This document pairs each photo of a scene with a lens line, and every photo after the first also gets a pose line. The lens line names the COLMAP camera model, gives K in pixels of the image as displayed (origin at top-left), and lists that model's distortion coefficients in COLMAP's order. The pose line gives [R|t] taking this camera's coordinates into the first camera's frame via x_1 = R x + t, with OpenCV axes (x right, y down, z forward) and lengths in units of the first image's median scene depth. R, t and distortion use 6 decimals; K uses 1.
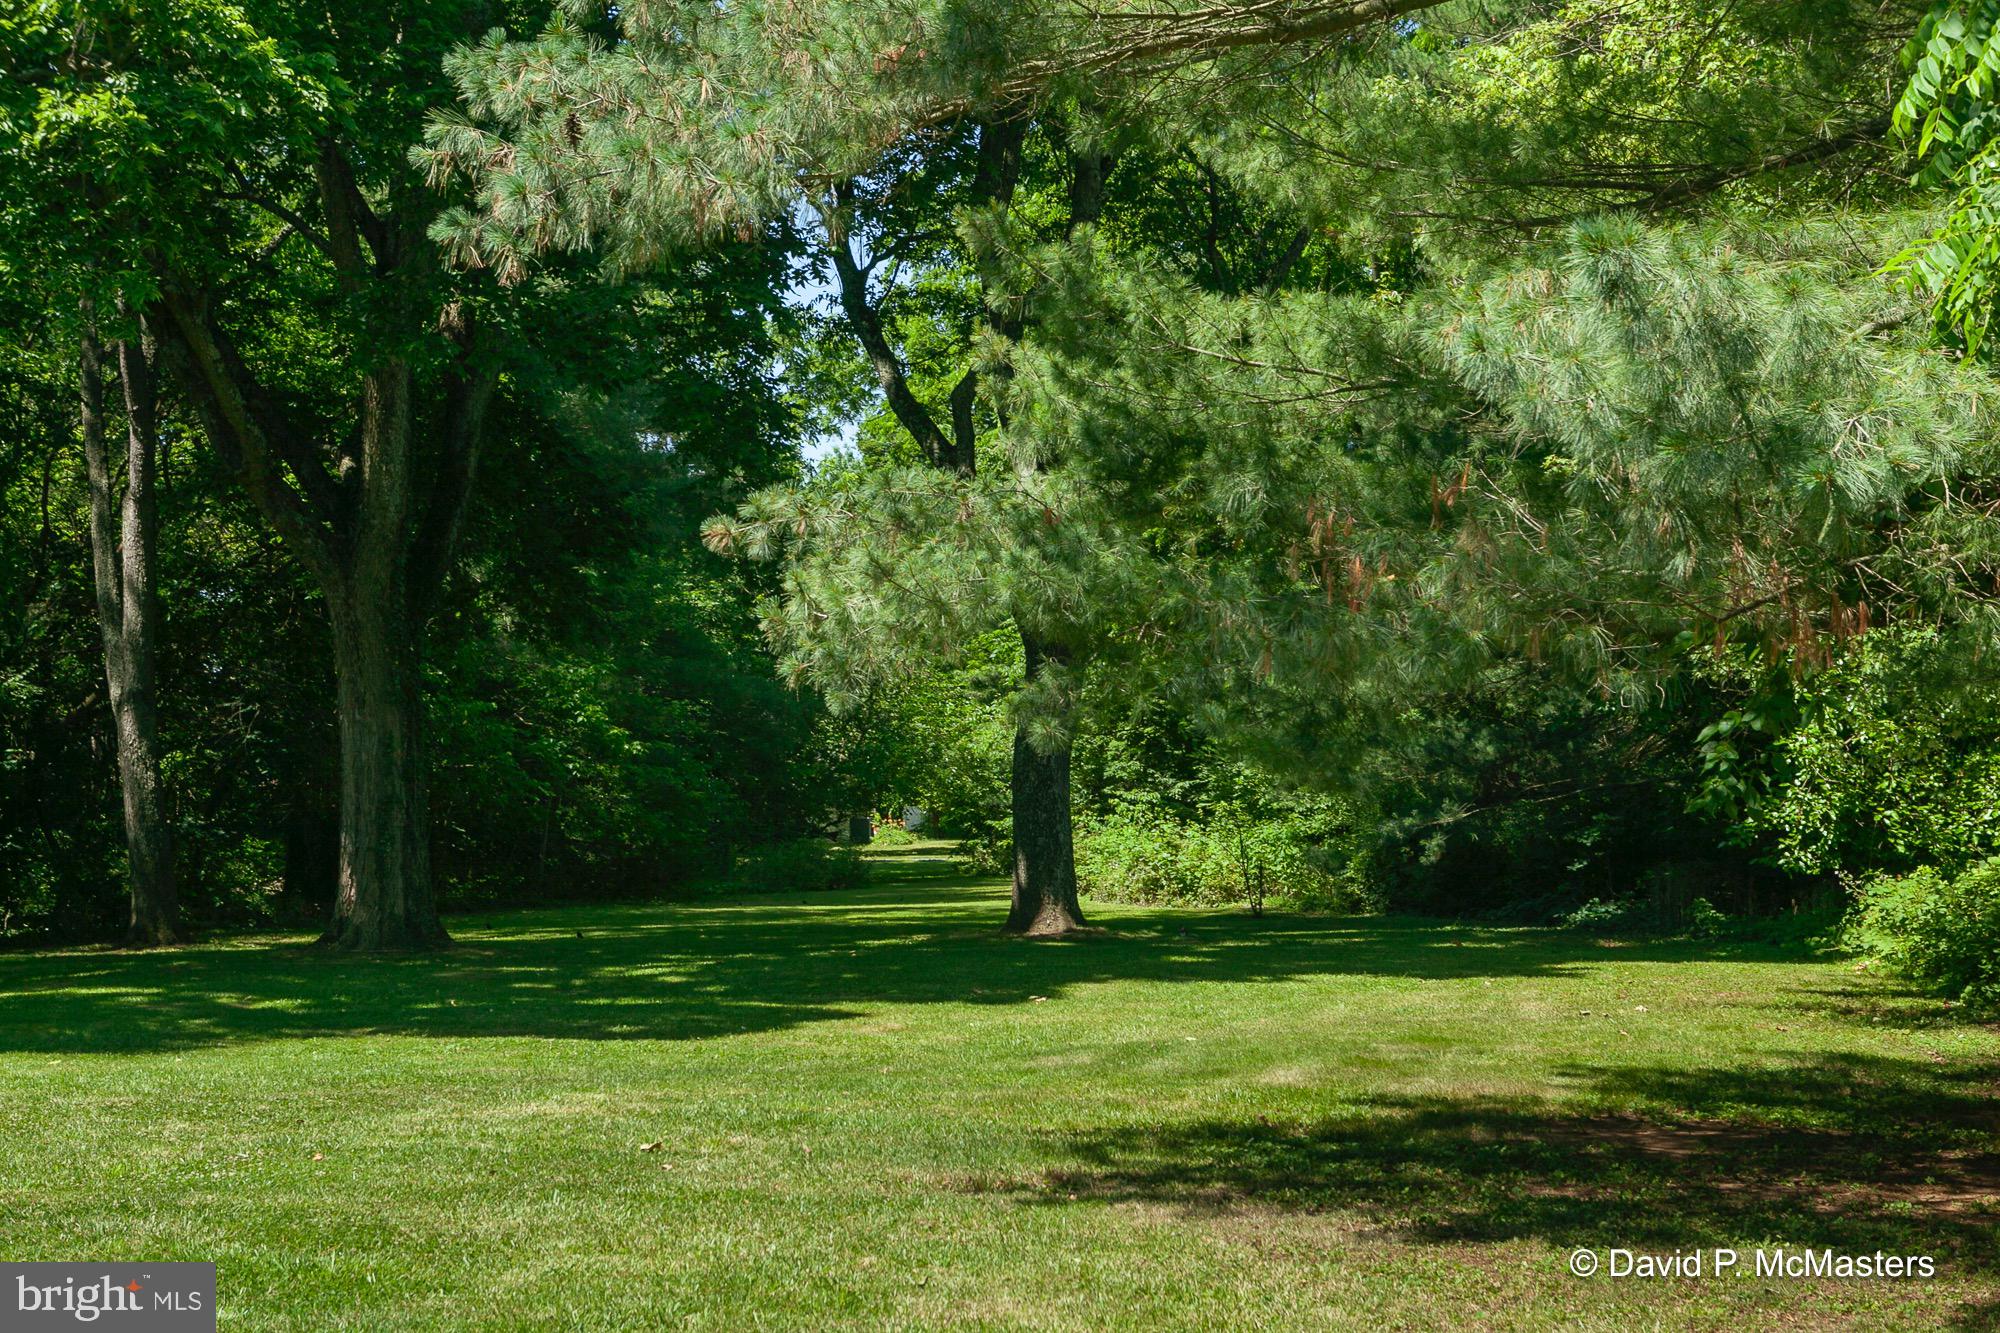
lens RADIAL K [[3058.7, 0, 1000.0], [0, 3058.7, 666.5], [0, 0, 1]] dist [-0.048261, -0.085772]
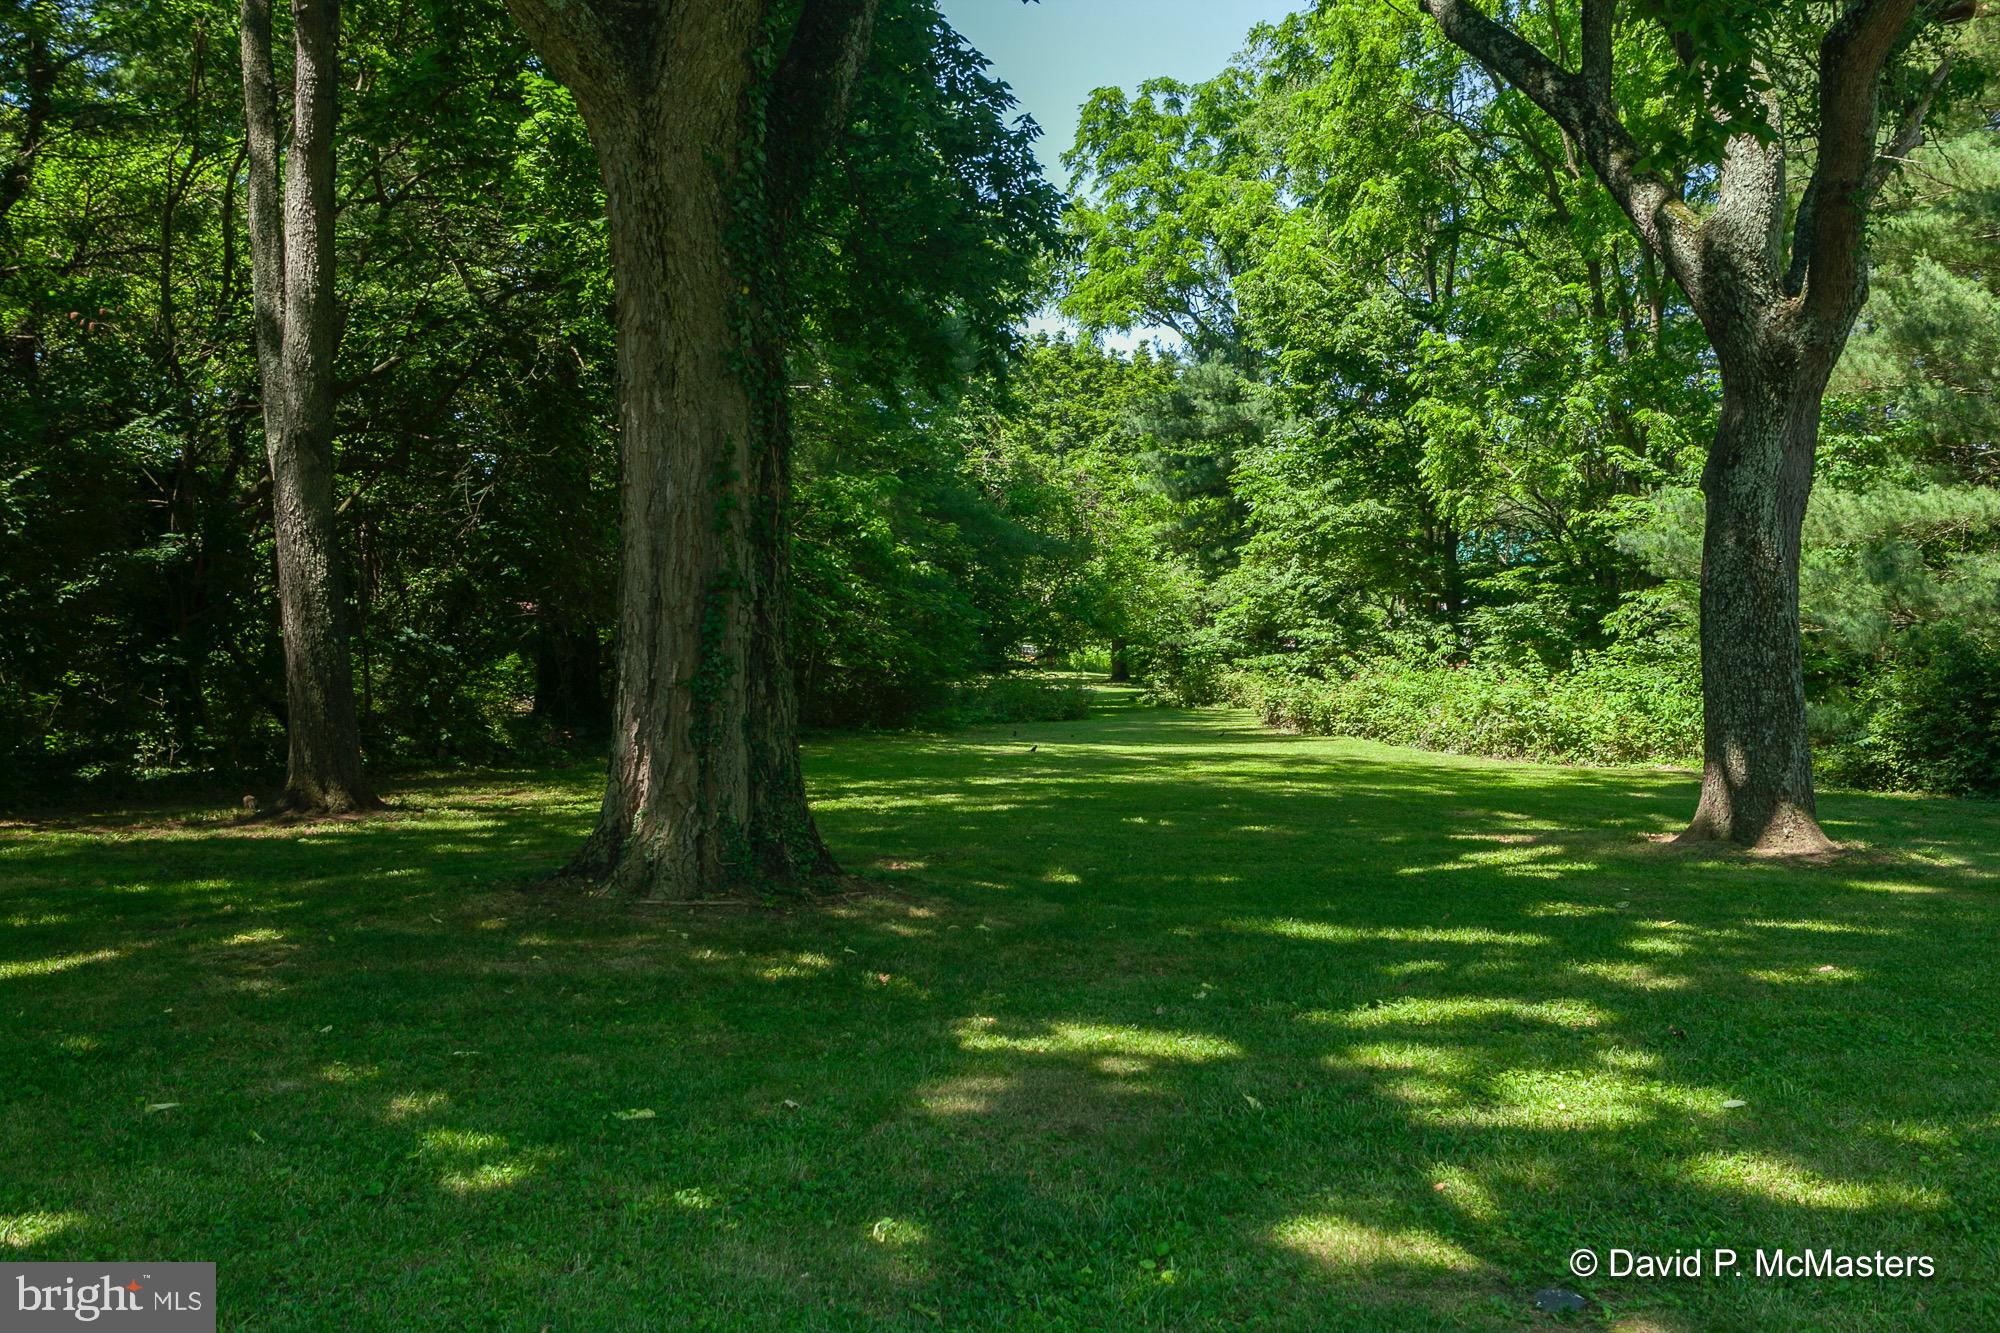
lens RADIAL K [[1931.1, 0, 1000.0], [0, 1931.1, 666.5], [0, 0, 1]] dist [0.036837, 0.000850]
pose [[0.999587, 0.028700, -0.001501, -0.126422], [-0.028574, 0.998082, 0.054925, 0.031567], [0.003075, -0.054860, 0.998489, 0.565547]]
